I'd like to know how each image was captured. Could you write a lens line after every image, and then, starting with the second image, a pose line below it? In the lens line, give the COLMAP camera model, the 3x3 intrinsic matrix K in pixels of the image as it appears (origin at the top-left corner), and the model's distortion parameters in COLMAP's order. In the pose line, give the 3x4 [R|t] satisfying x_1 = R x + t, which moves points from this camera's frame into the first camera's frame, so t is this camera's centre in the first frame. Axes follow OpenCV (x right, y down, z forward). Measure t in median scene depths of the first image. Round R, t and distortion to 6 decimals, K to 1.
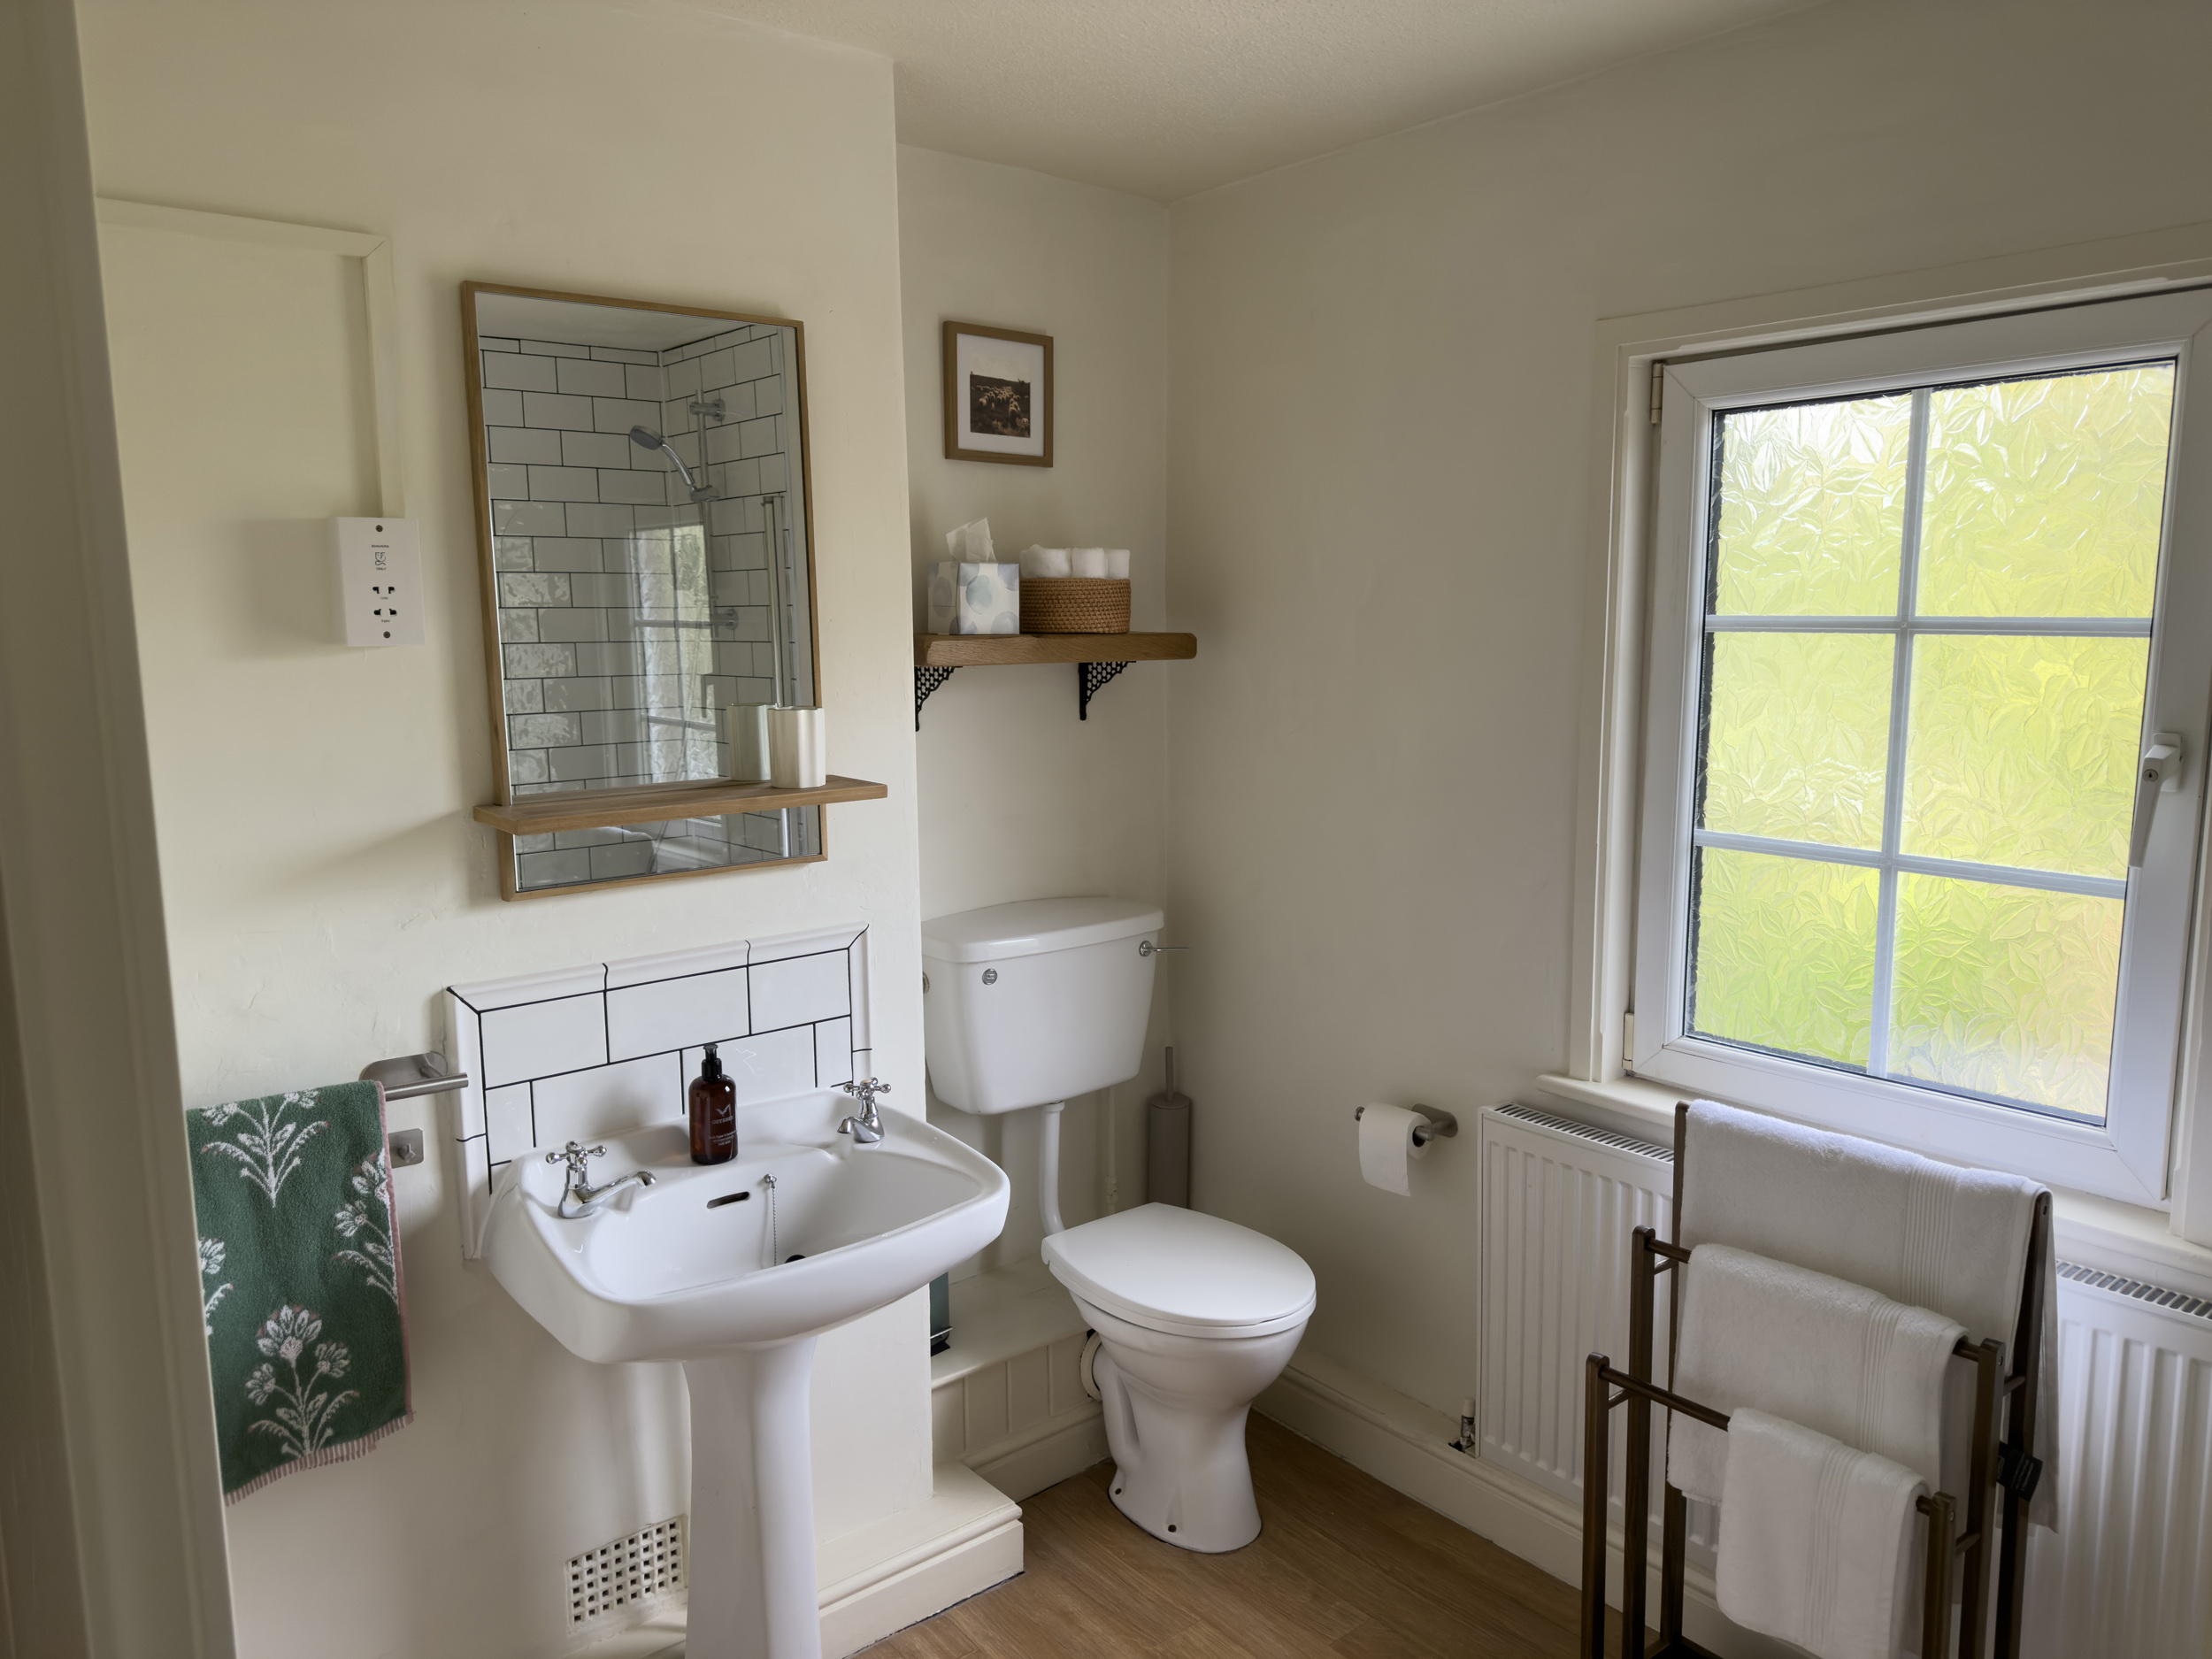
lens RADIAL K [[1575.2, 0, 1104.5], [0, 1575.2, 818.0], [0, 0, 1]] dist [0.037538, -0.062680]
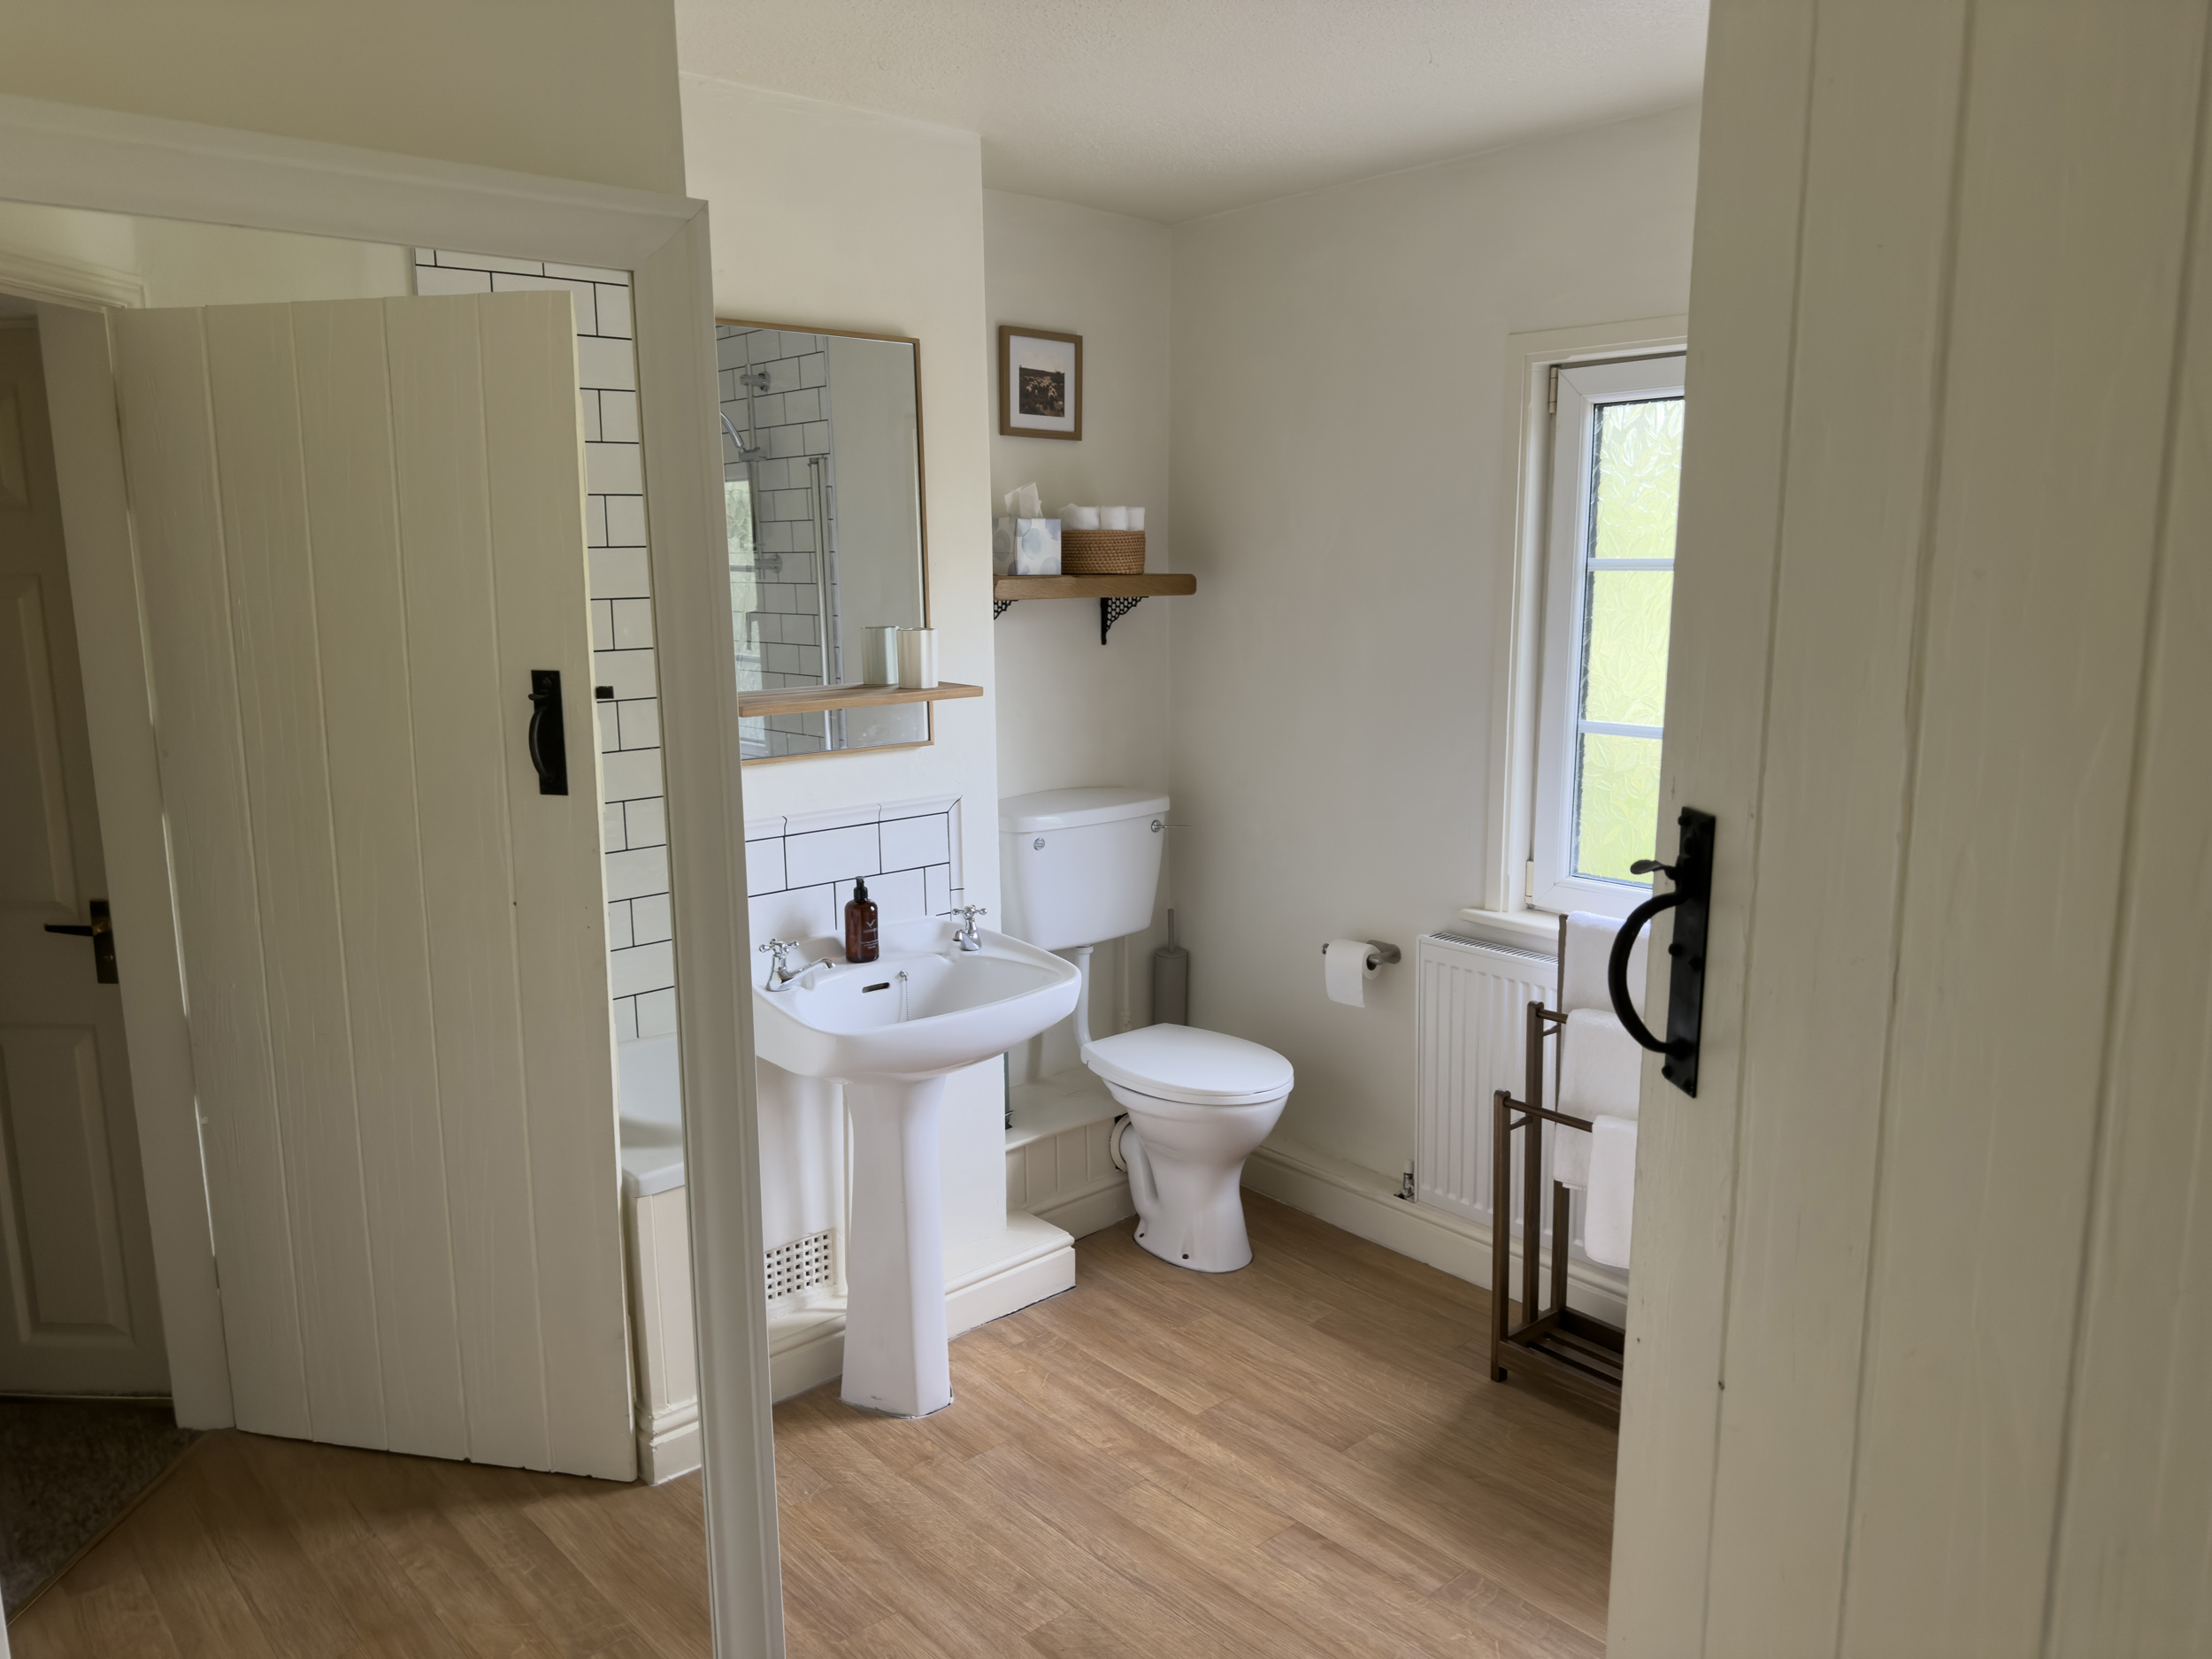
lens RADIAL K [[1575.2, 0, 1093.7], [0, 1575.2, 826.7], [0, 0, 1]] dist [0.037538, -0.062680]
pose [[0.999428, -0.006633, 0.033159, -0.082863], [0.005334, 0.999222, 0.039088, 0.043477], [-0.033392, -0.038889, 0.998685, -0.327929]]
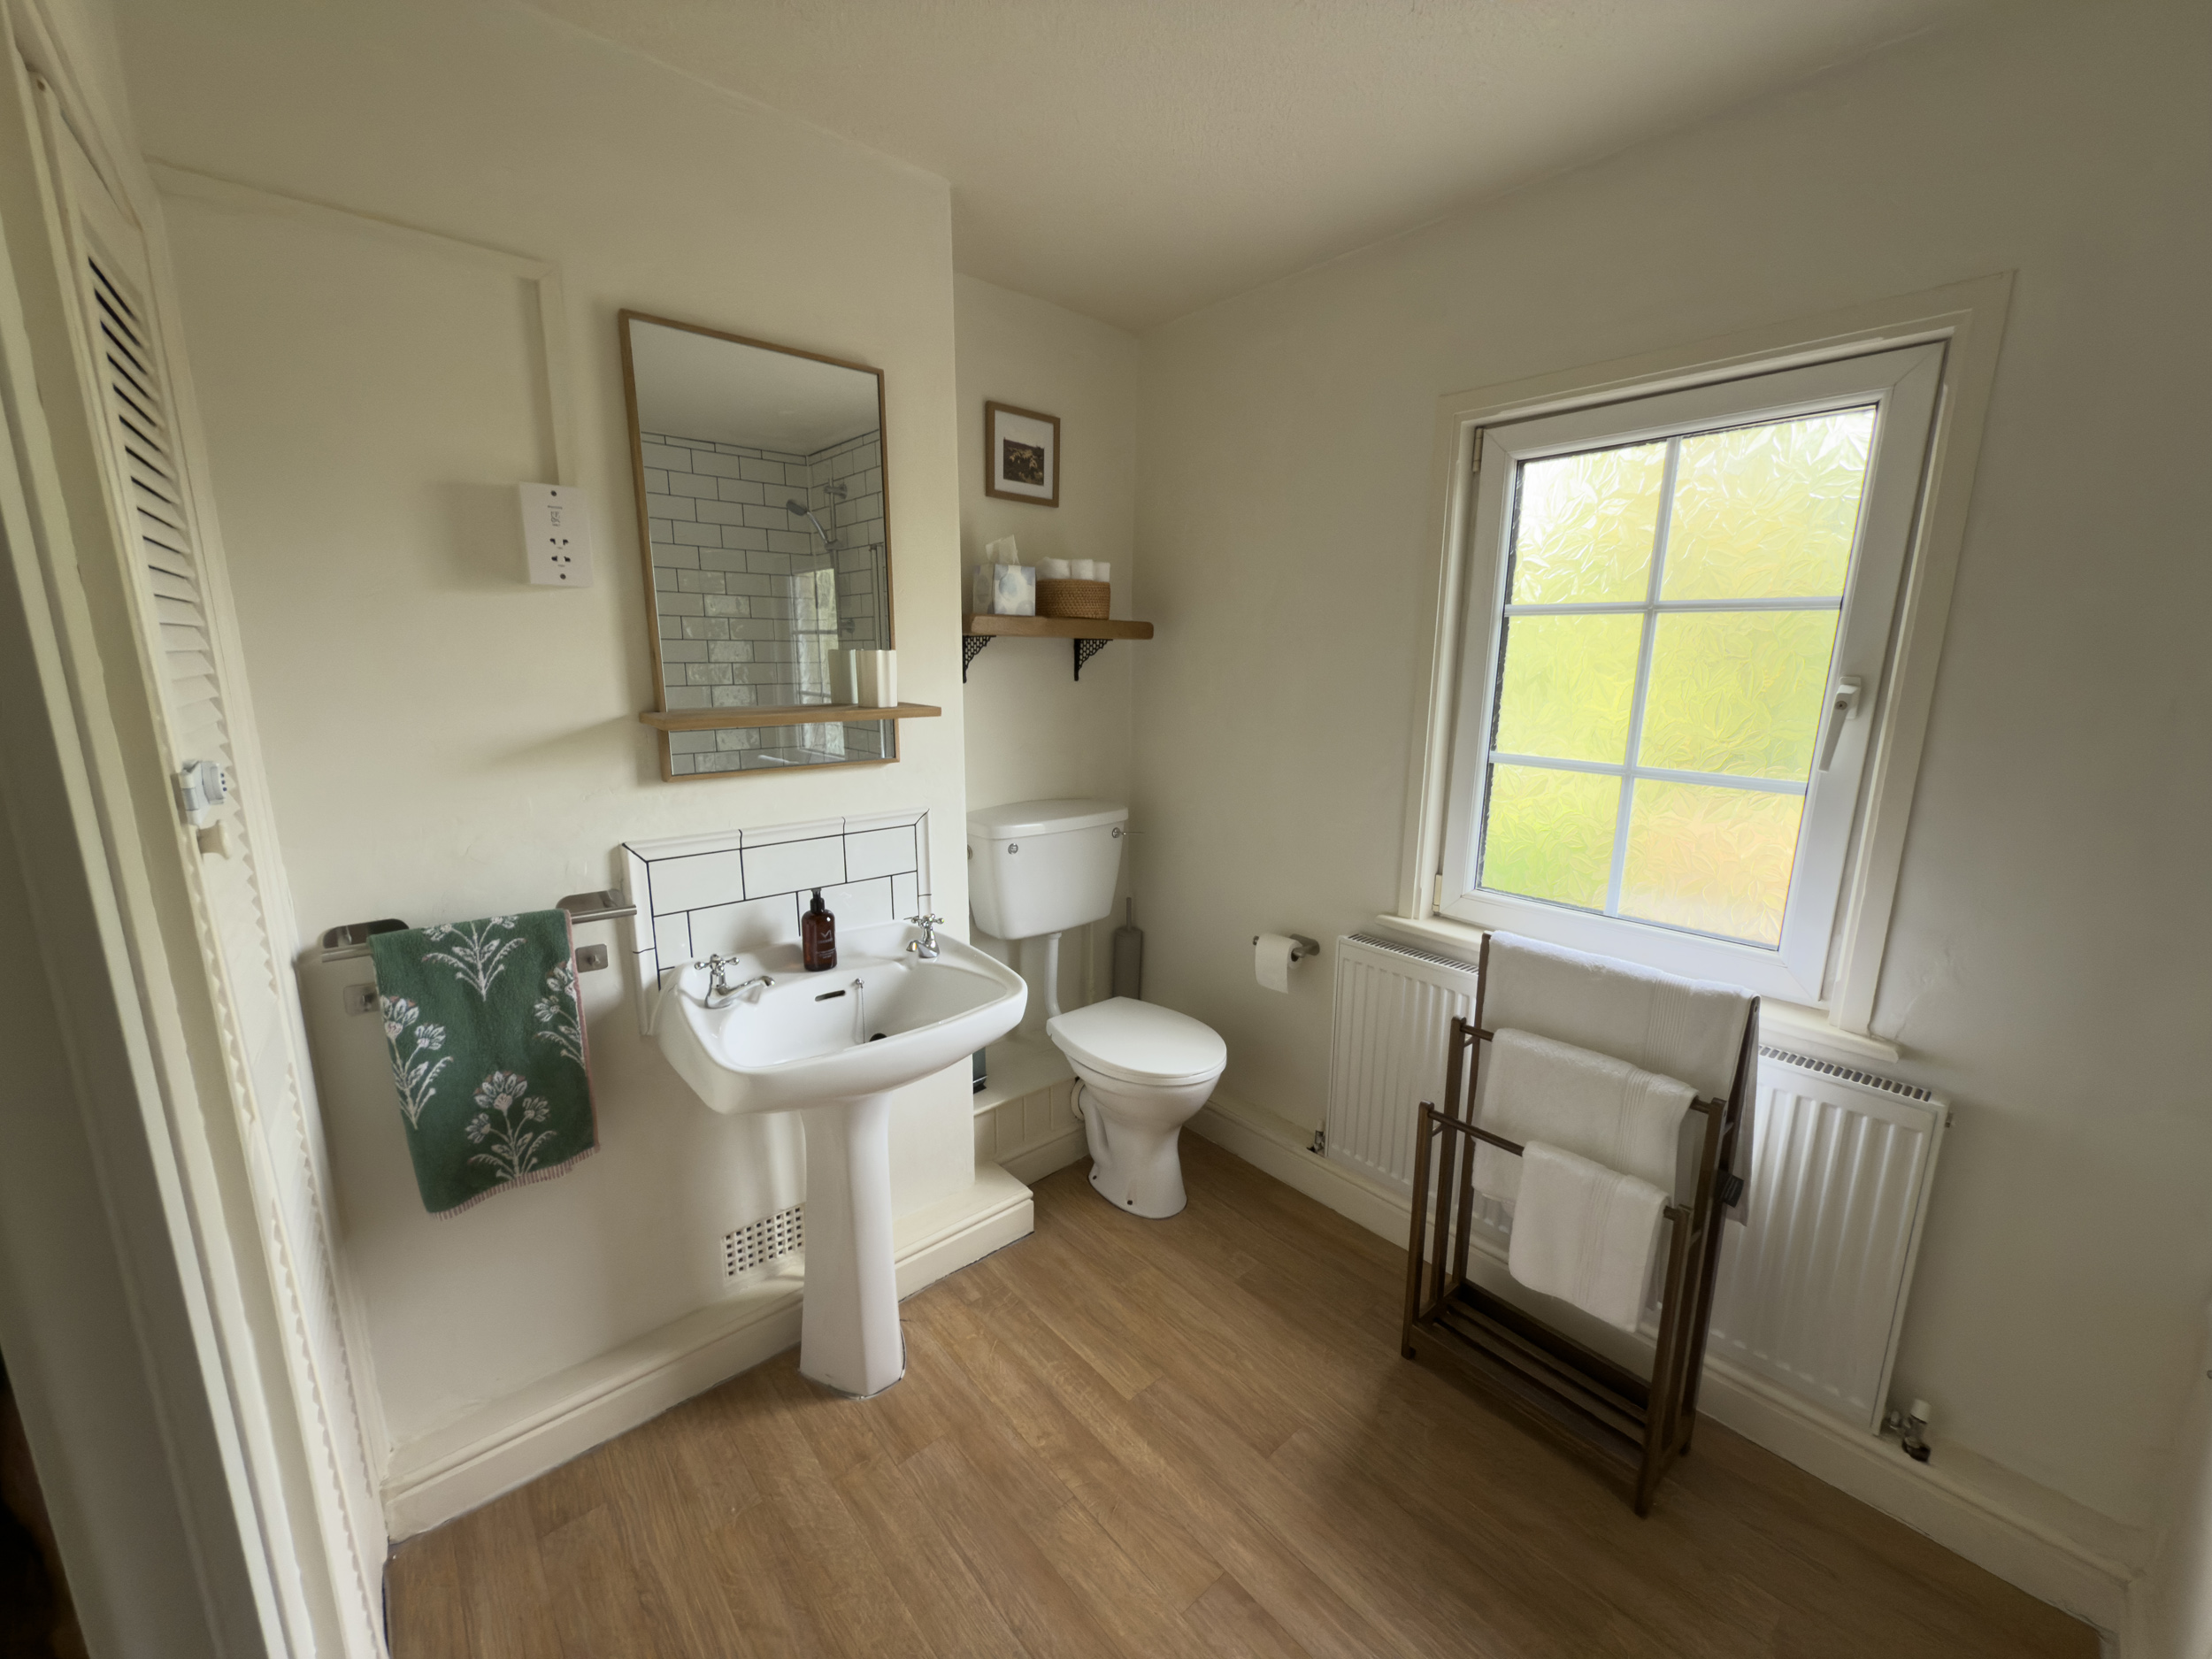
lens RADIAL K [[881.5, 0, 1108.9], [0, 881.5, 831.3], [0, 0, 1]] dist [-0.018532, 0.000542]
pose [[0.999256, 0.012048, 0.036643, -0.014994], [-0.014426, 0.997757, 0.065368, 0.033964], [-0.035773, -0.065848, 0.997188, 0.187748]]
